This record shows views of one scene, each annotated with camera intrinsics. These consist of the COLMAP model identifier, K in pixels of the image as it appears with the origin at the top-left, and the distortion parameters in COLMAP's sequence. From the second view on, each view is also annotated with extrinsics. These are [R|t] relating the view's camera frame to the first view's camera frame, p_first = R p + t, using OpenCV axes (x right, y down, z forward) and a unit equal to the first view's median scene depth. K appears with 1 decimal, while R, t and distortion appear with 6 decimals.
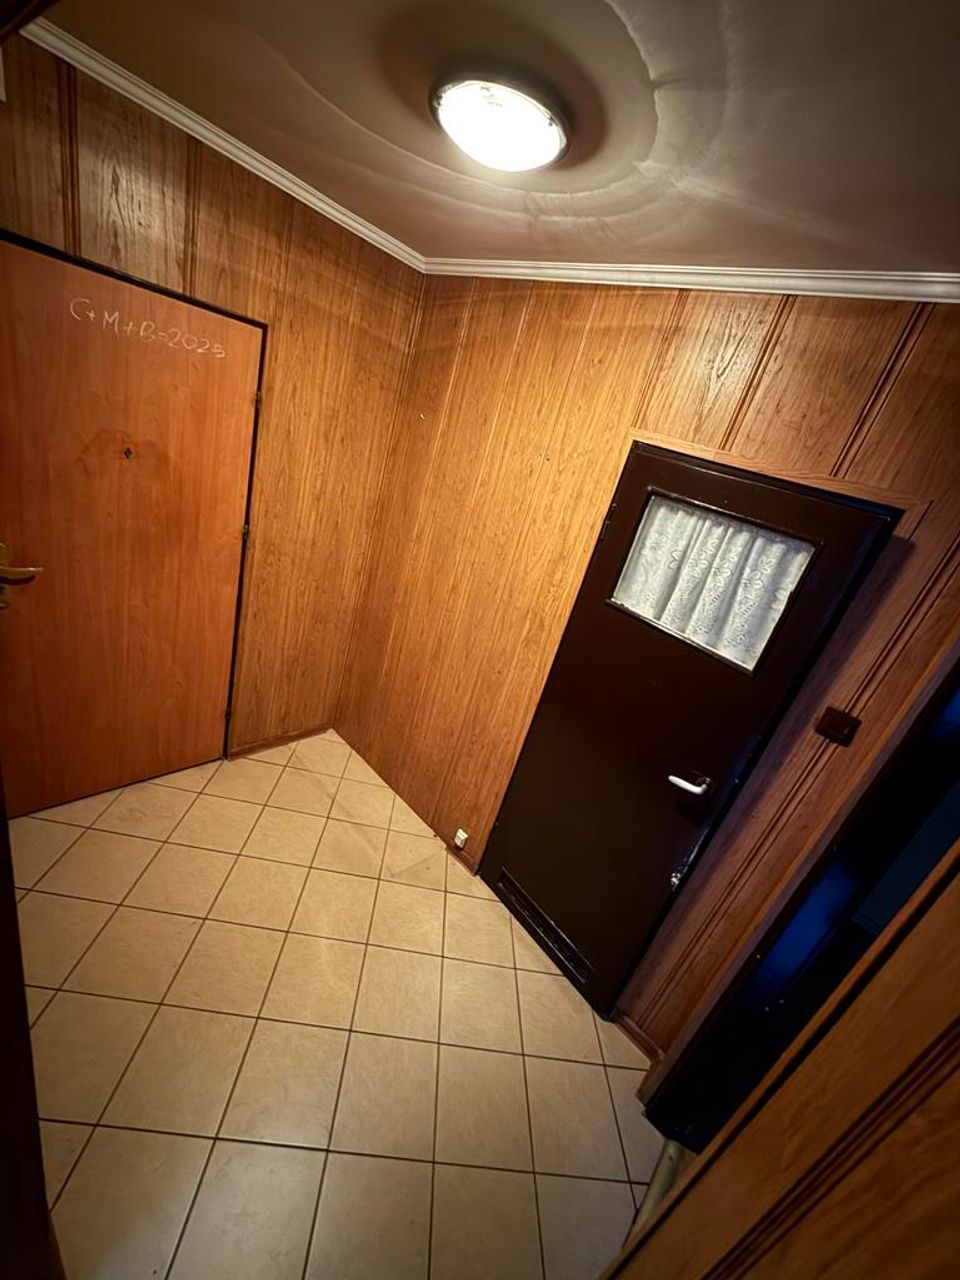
lens RADIAL K [[509.2, 0, 482.2], [0, 509.2, 637.7], [0, 0, 1]] dist [0.000822, 0.000191]
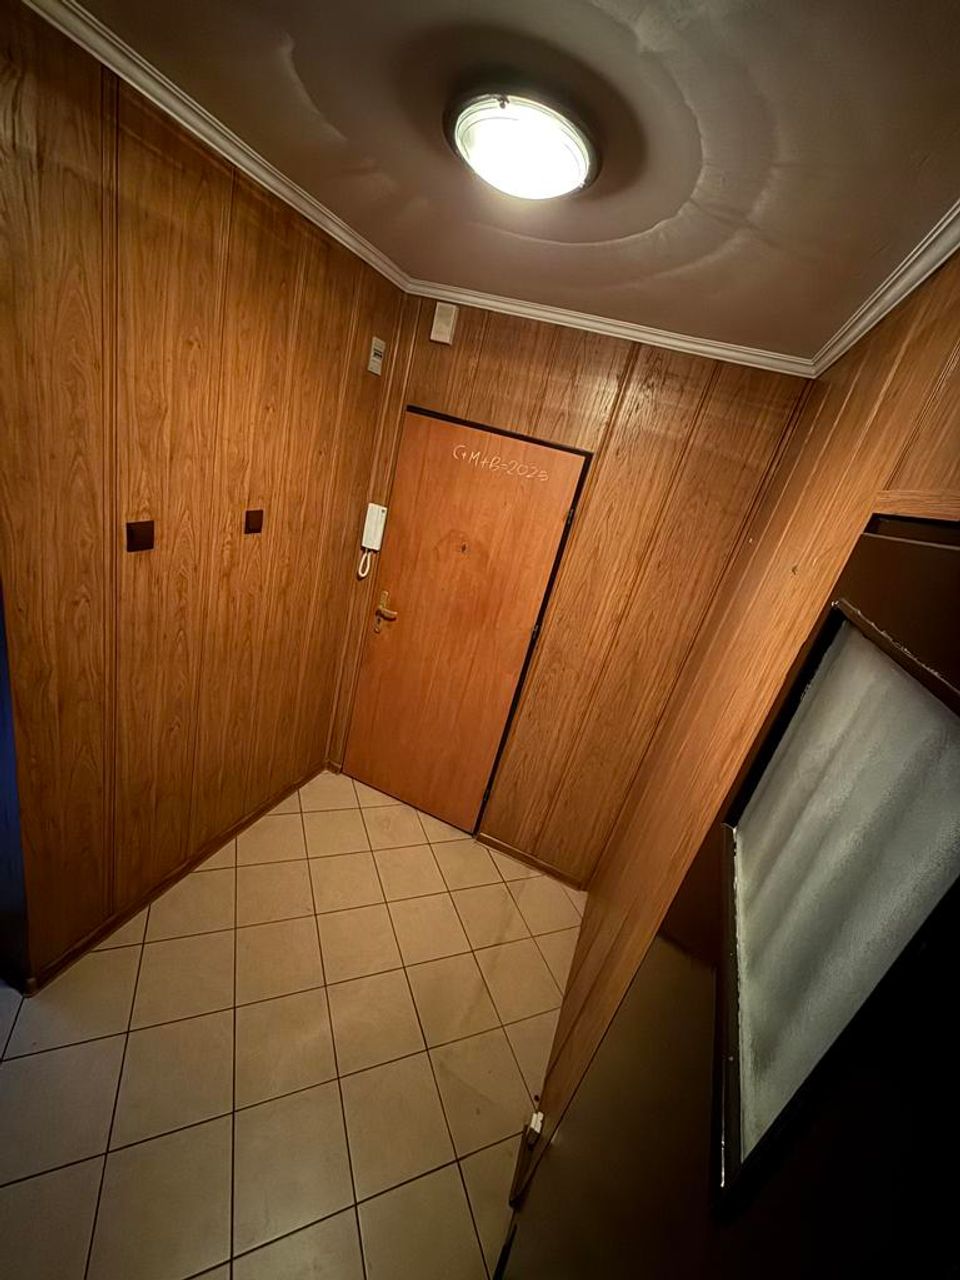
lens RADIAL K [[498.6, 0, 480.0], [0, 498.6, 640.0], [0, 0, 1]] dist [0.000848, 0.000033]
pose [[0.416473, 0.151873, -0.896373, 0.448066], [-0.475476, 0.876747, -0.072368, -0.062286], [0.774902, 0.456344, 0.437353, 0.472318]]
